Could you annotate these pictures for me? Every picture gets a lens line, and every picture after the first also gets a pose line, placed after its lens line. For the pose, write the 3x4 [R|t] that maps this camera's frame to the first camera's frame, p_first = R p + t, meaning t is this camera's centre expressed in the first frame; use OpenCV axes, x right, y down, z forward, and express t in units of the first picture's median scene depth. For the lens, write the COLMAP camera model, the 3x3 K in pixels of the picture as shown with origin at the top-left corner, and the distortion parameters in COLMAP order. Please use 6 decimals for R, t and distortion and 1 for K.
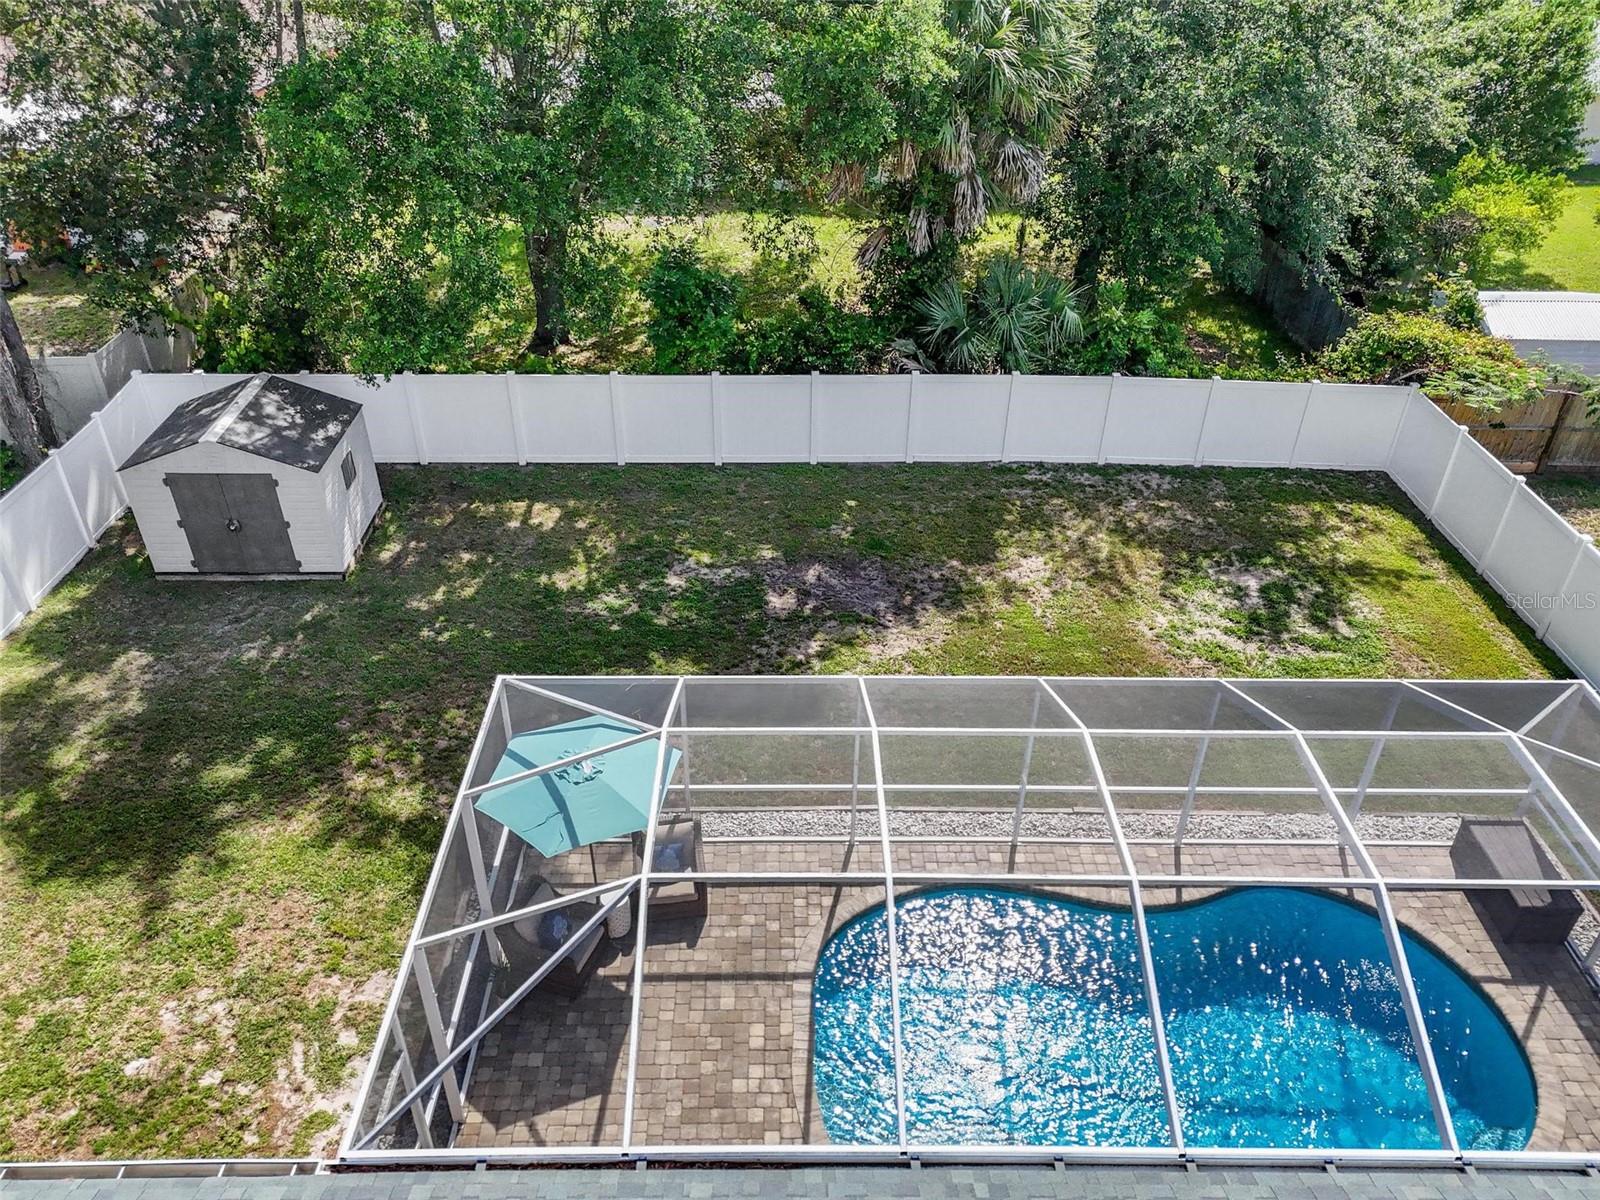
lens RADIAL K [[1171.3, 0, 805.3], [0, 1171.3, 602.3], [0, 0, 1]] dist [0.094501, -0.124358]
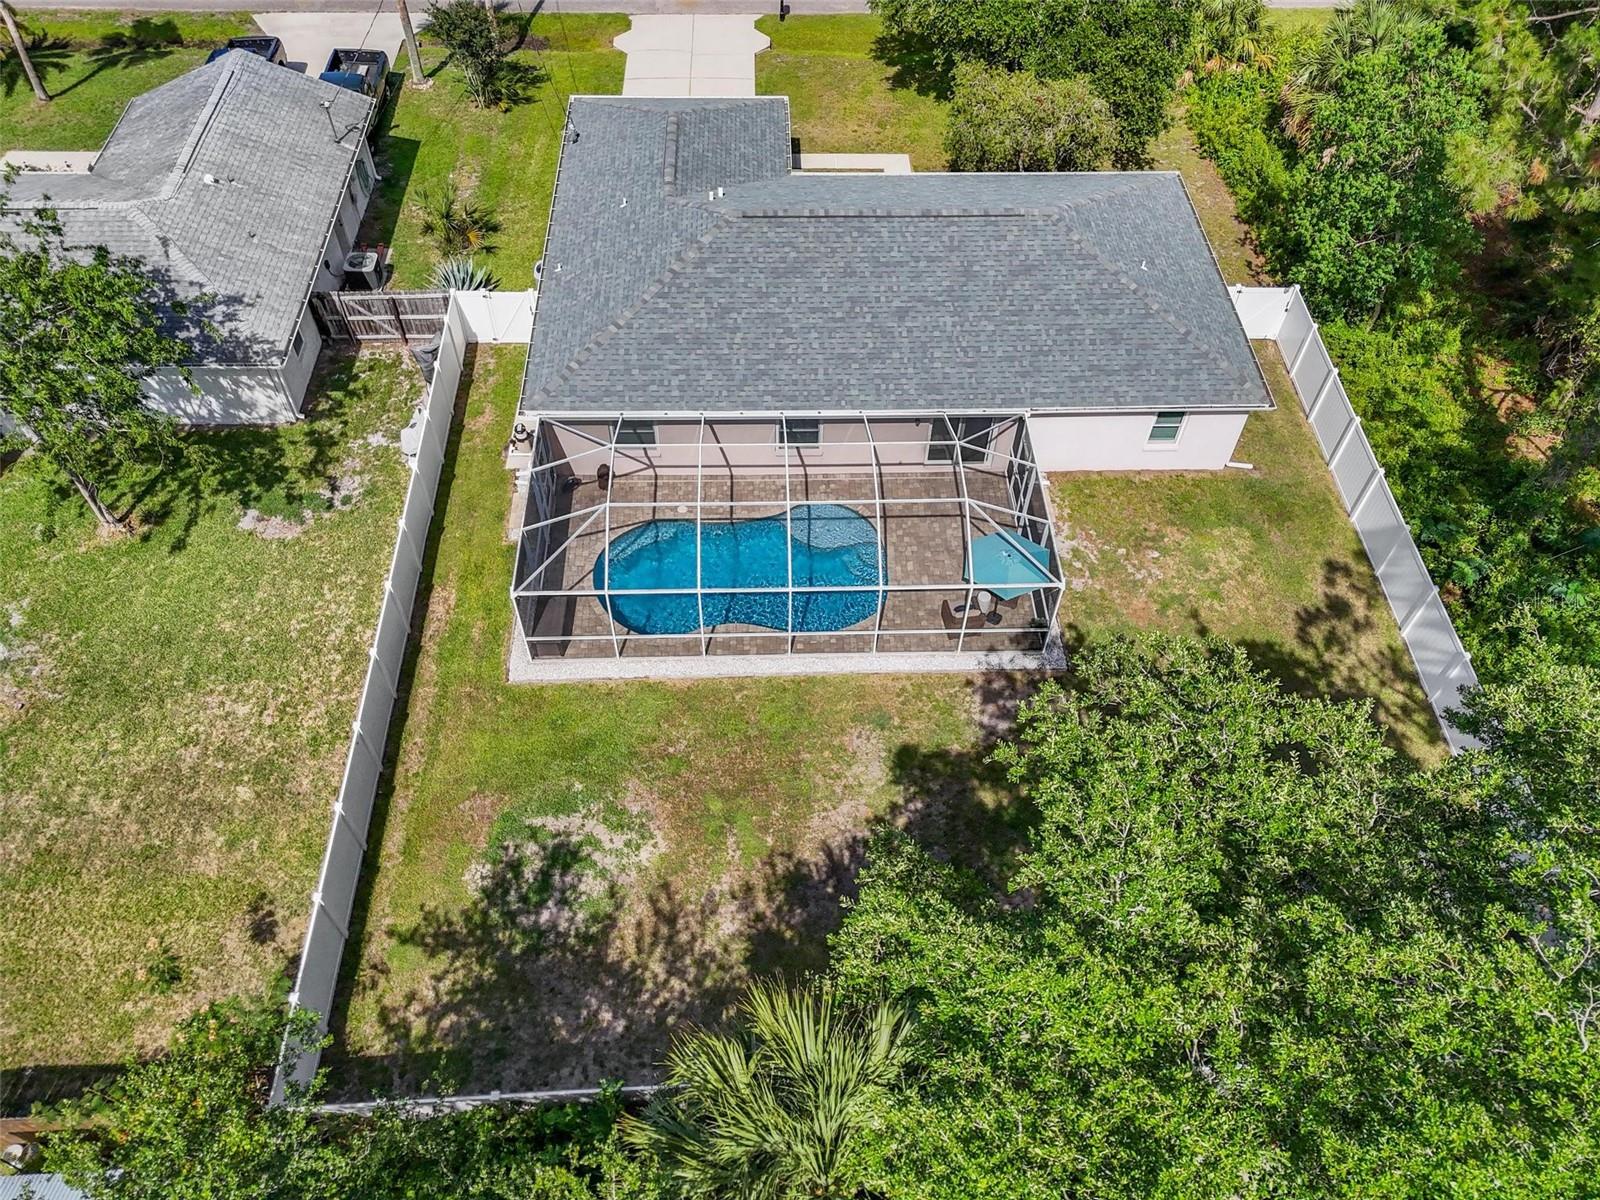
lens RADIAL K [[1172.3, 0, 798.3], [0, 1172.3, 603.0], [0, 0, 1]] dist [0.091691, -0.097604]
pose [[-0.999324, -0.002762, -0.036666, 0.167385], [-0.036770, 0.073372, 0.996627, -1.234377], [-0.000062, 0.997301, -0.073424, 0.764879]]
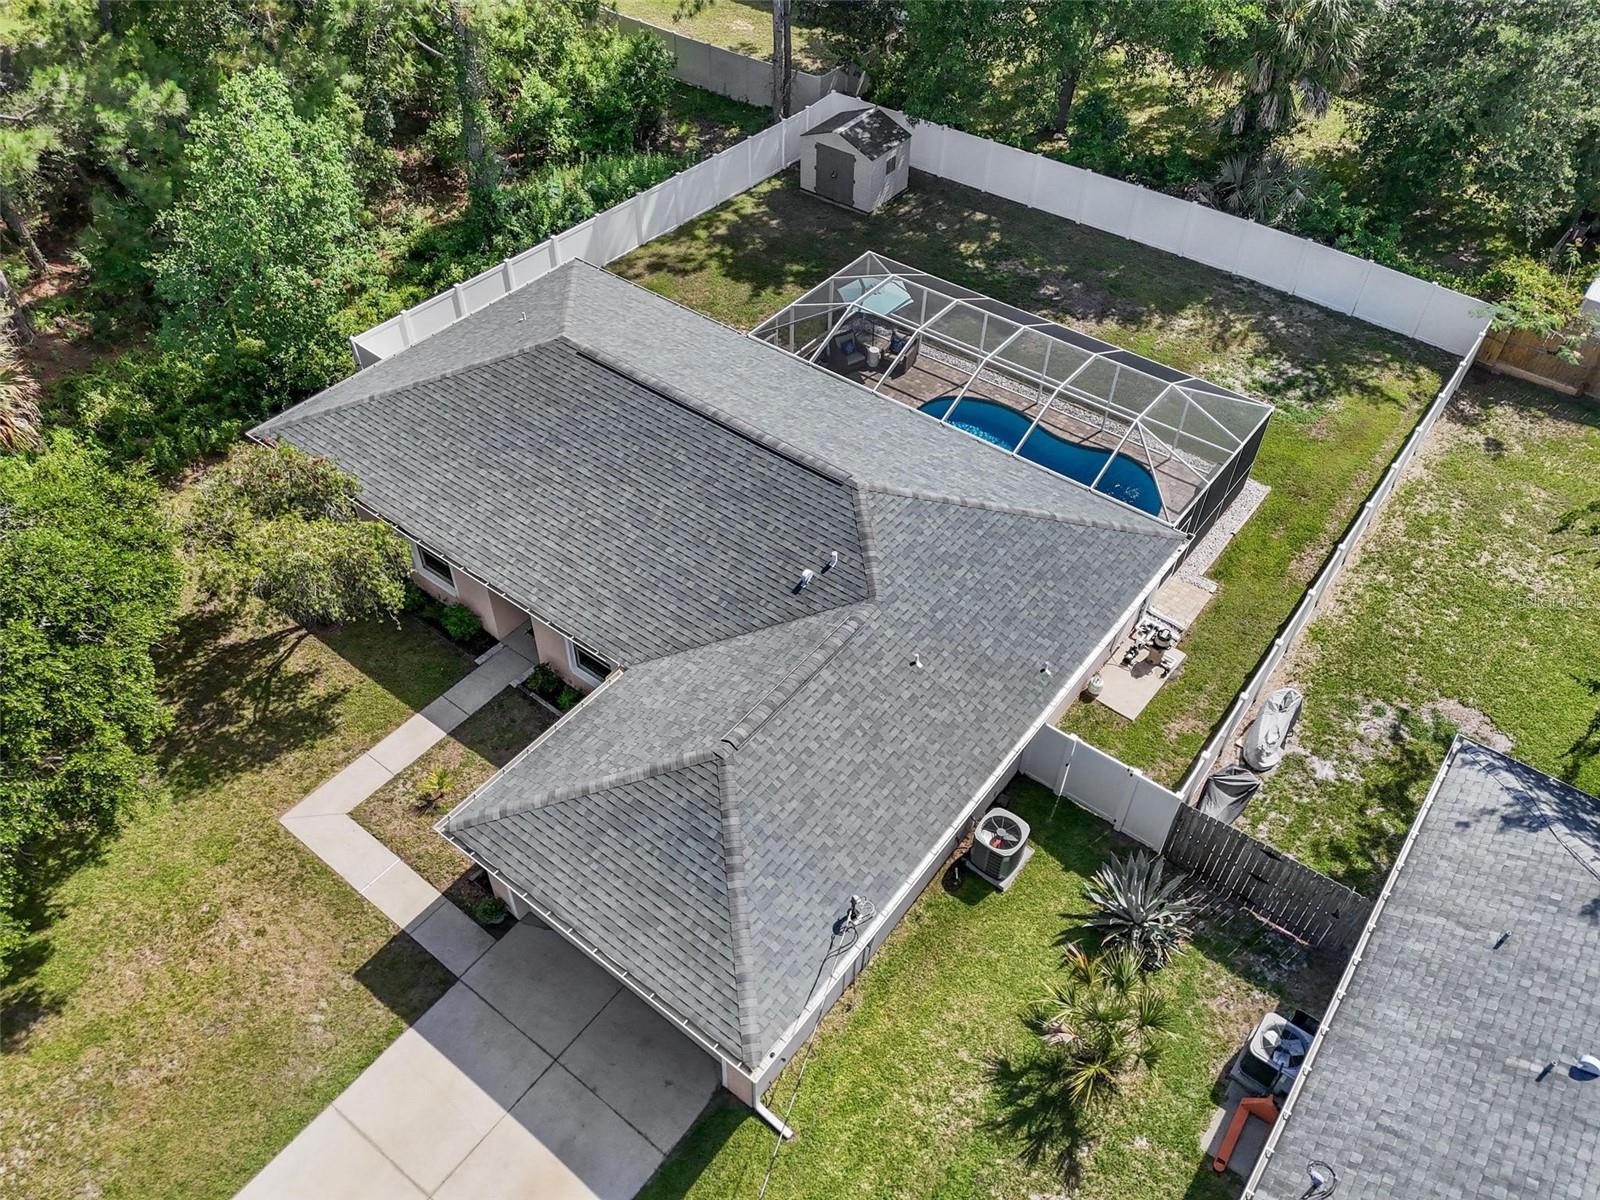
lens RADIAL K [[1172.3, 0, 798.3], [0, 1172.3, 603.0], [0, 0, 1]] dist [0.091691, -0.097604]
pose [[0.784711, 0.441417, -0.435177, 0.711964], [-0.357495, 0.895816, 0.264026, 0.084917], [0.506384, -0.051611, 0.860762, -0.896006]]
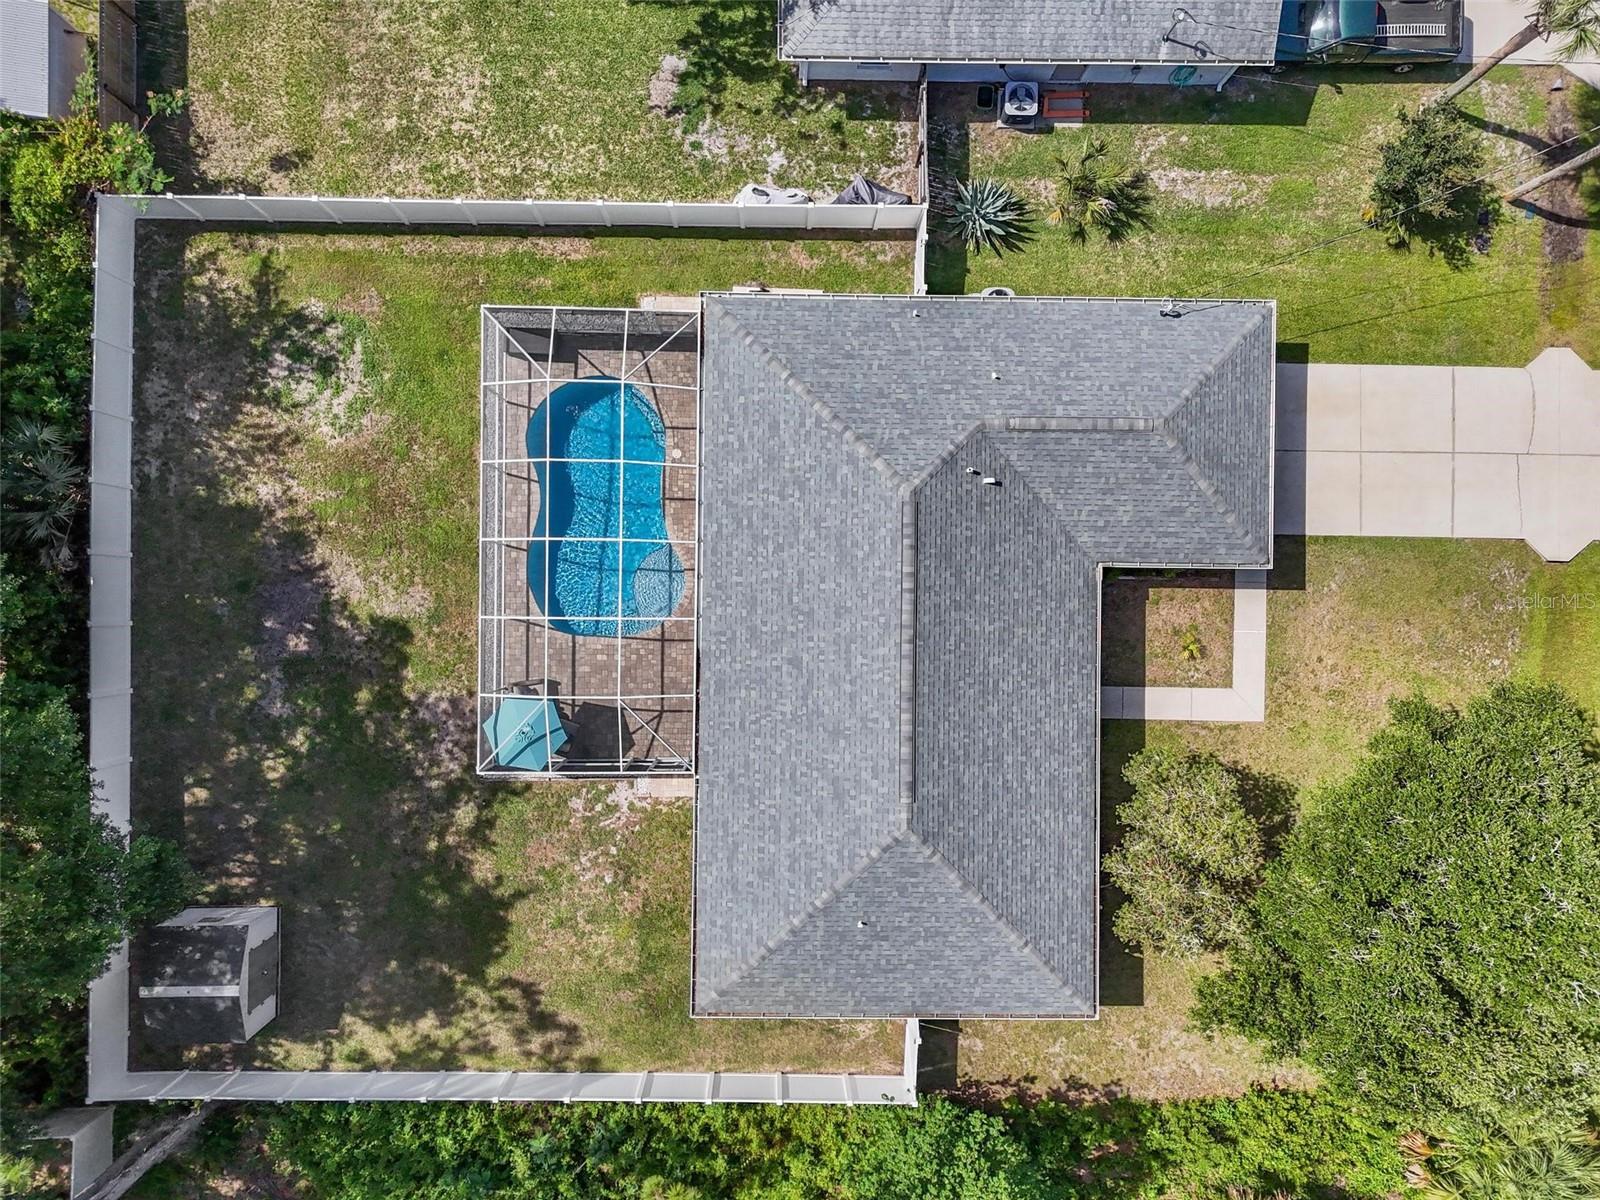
lens RADIAL K [[1172.3, 0, 798.3], [0, 1172.3, 603.0], [0, 0, 1]] dist [0.091691, -0.097604]
pose [[0.024513, -0.999661, -0.008808, 0.070112], [0.545997, 0.006007, 0.837765, -1.011859], [-0.837428, -0.025345, 0.545959, -0.528501]]
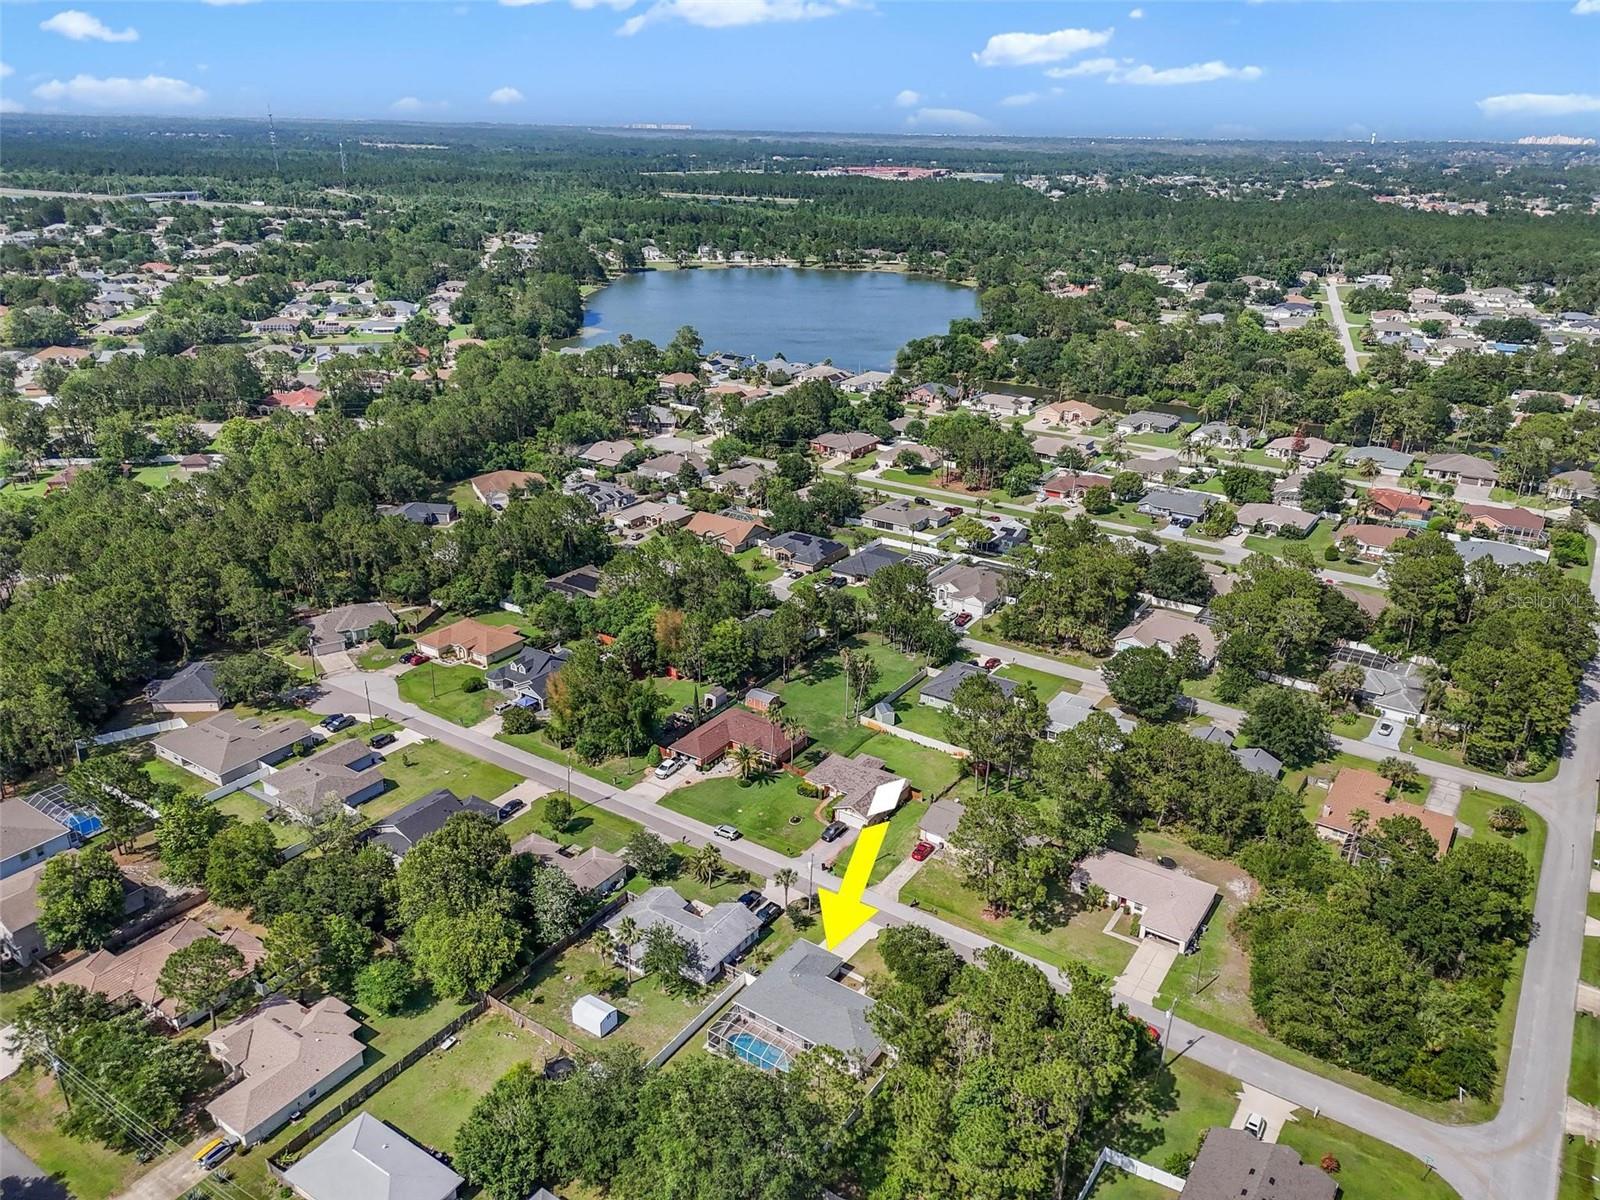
lens RADIAL K [[1172.3, 0, 798.3], [0, 1172.3, 603.0], [0, 0, 1]] dist [0.091691, -0.097604]
pose [[-0.816473, -0.243082, 0.523720, -3.156029], [0.304504, 0.589375, 0.748274, -6.695897], [-0.490560, 0.770420, -0.407189, 1.323695]]
